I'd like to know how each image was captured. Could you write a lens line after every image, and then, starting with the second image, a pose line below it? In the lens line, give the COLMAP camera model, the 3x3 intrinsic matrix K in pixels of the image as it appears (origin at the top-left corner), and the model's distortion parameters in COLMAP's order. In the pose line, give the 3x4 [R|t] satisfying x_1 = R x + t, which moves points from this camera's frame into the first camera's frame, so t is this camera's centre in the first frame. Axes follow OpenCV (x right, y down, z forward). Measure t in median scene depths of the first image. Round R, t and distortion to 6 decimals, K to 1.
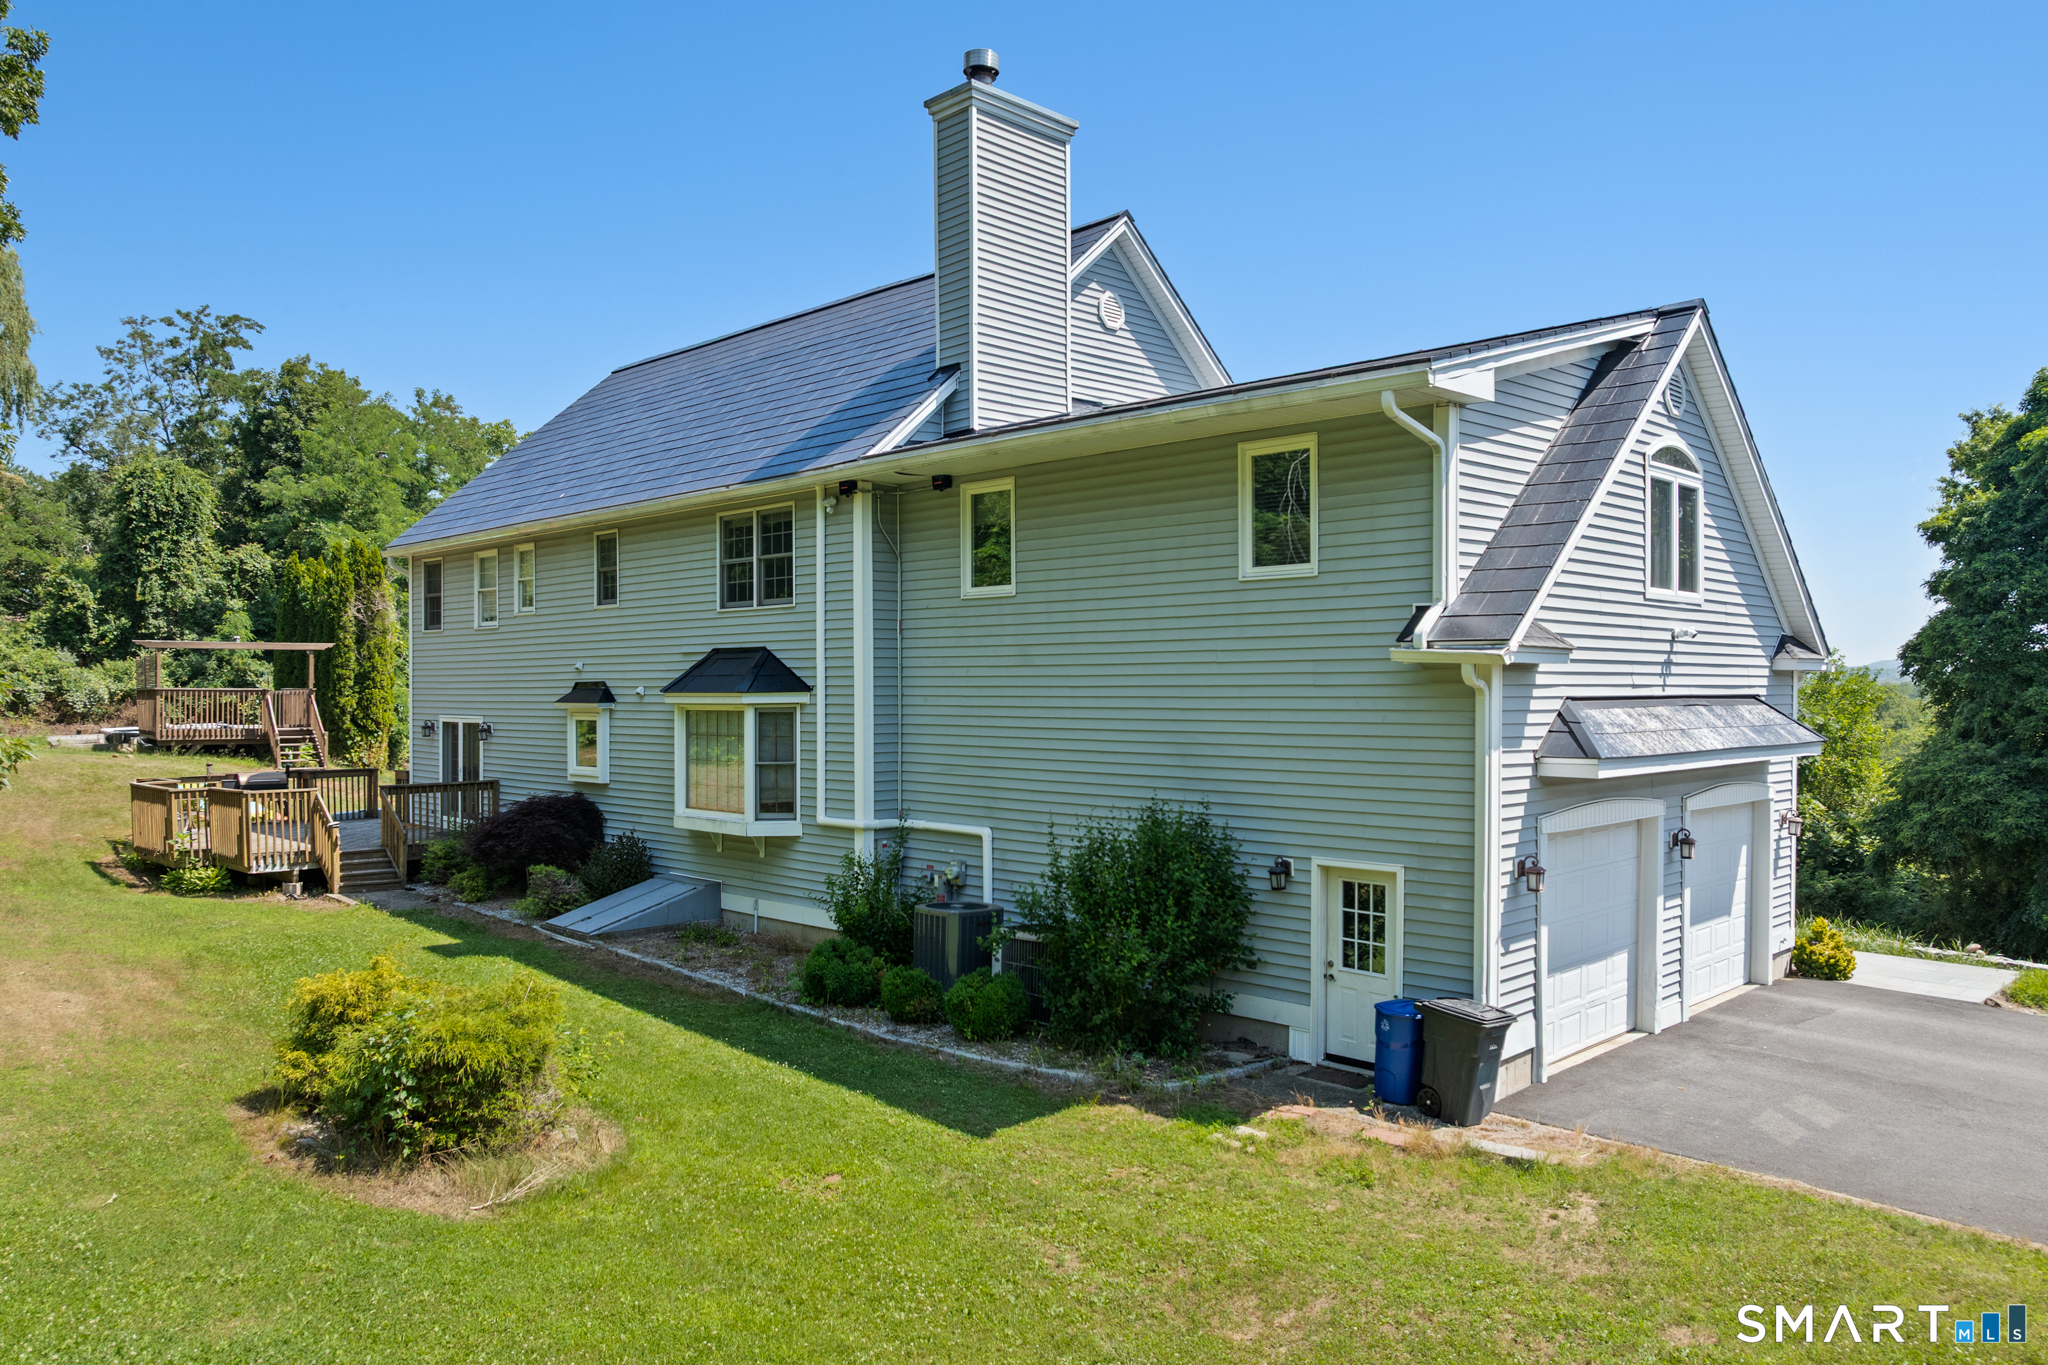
lens RADIAL K [[1453.5, 0, 1024.6], [0, 1453.5, 712.1], [0, 0, 1]] dist [-0.040438, 0.007275]
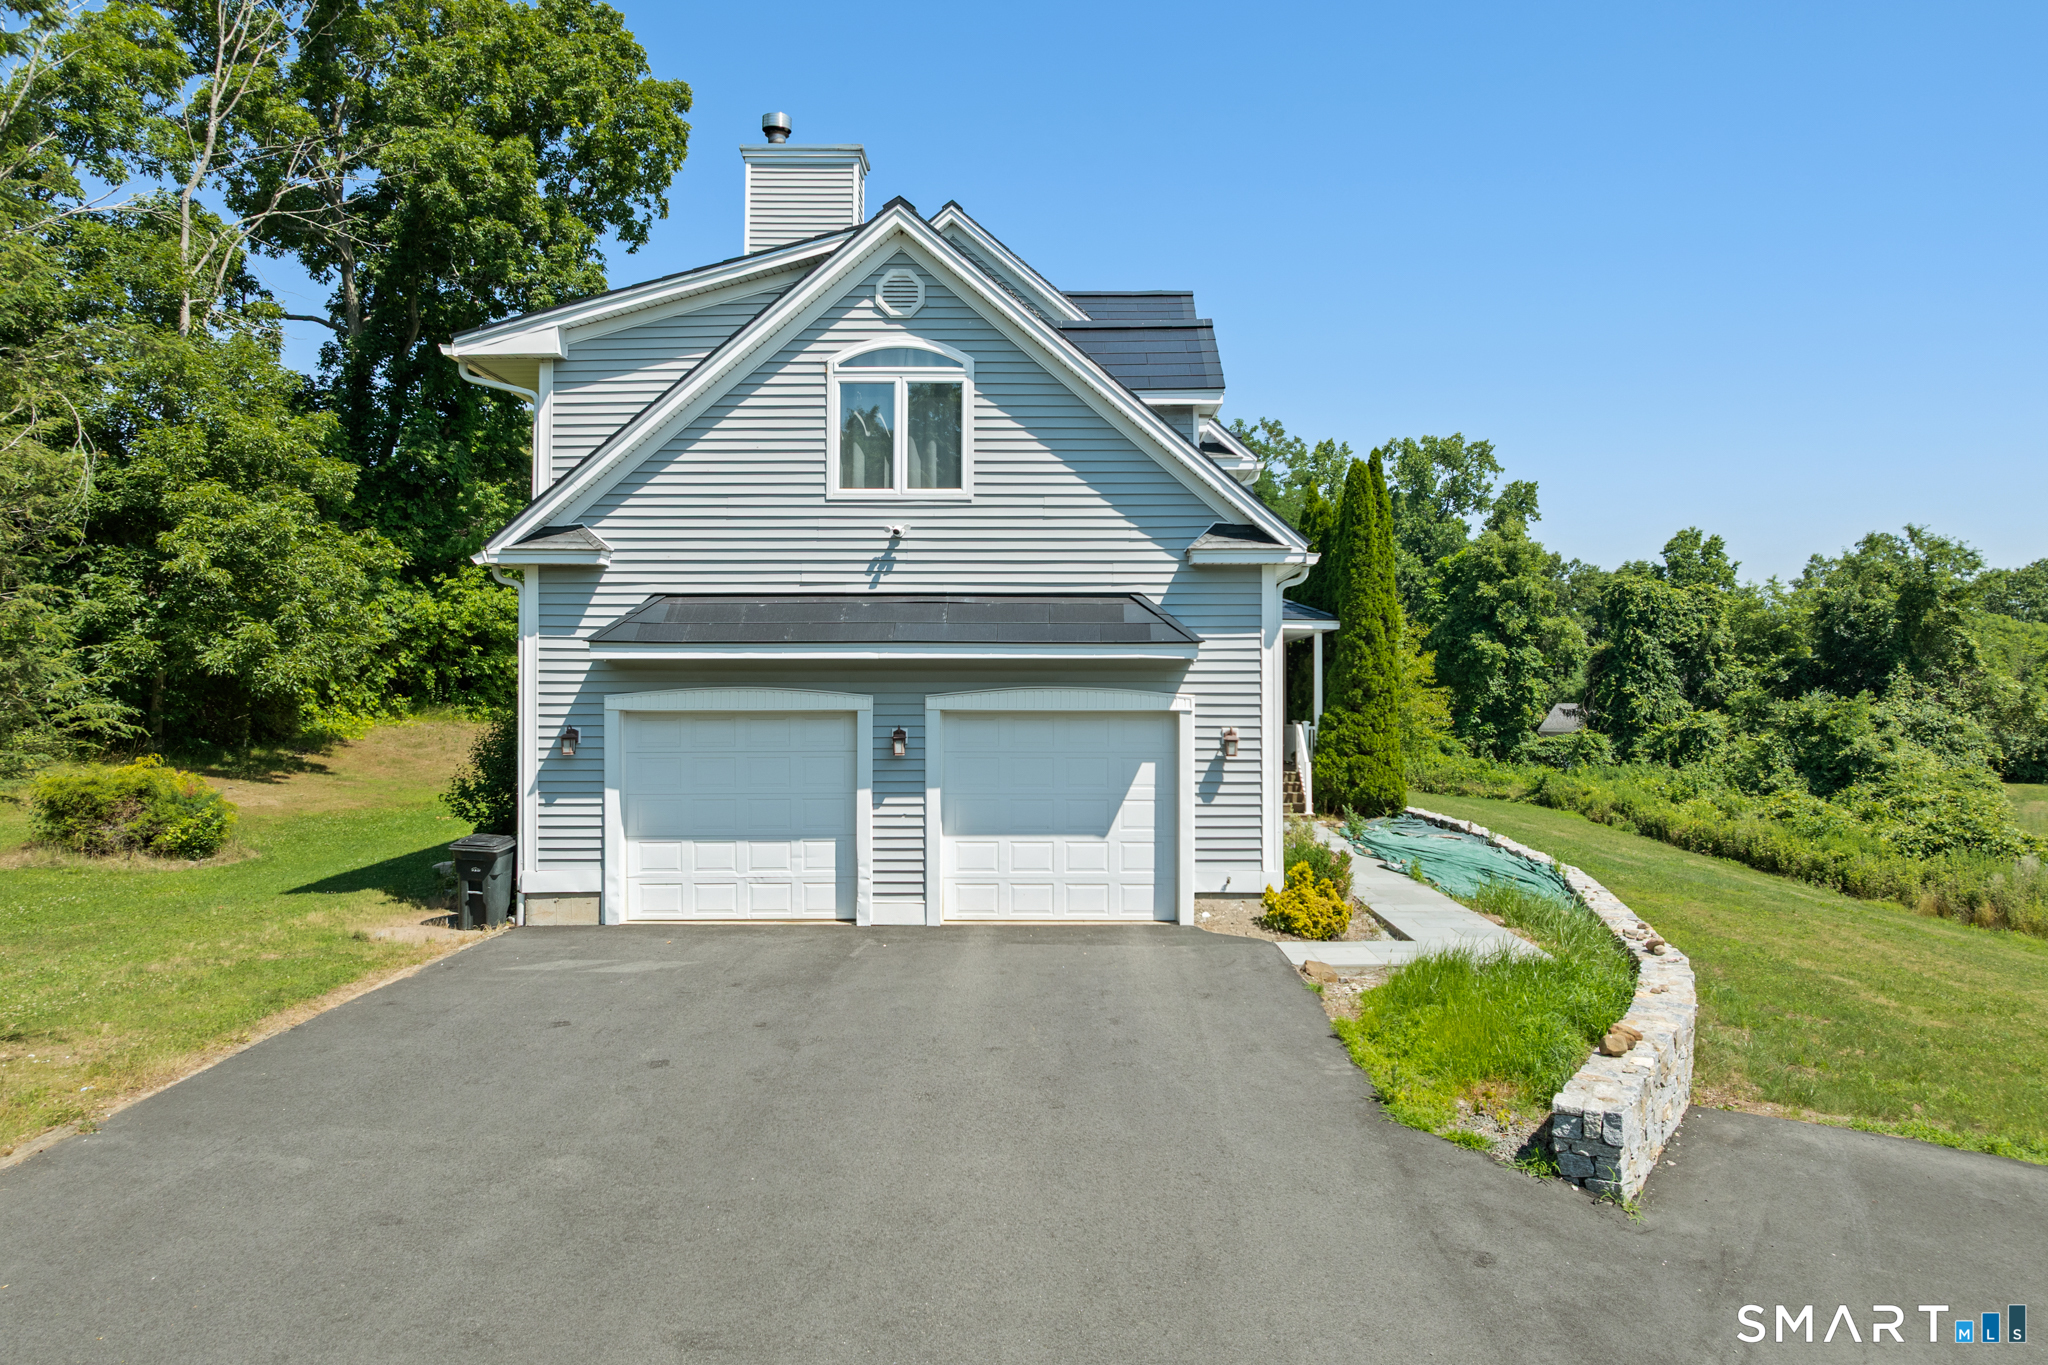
lens RADIAL K [[1453.5, 0, 1056.3], [0, 1453.5, 686.5], [0, 0, 1]] dist [-0.040438, 0.007275]
pose [[0.718012, -0.007832, -0.695987, 1.241561], [-0.012288, 0.999638, -0.023926, 0.077094], [0.695922, 0.025731, 0.717656, 0.354610]]
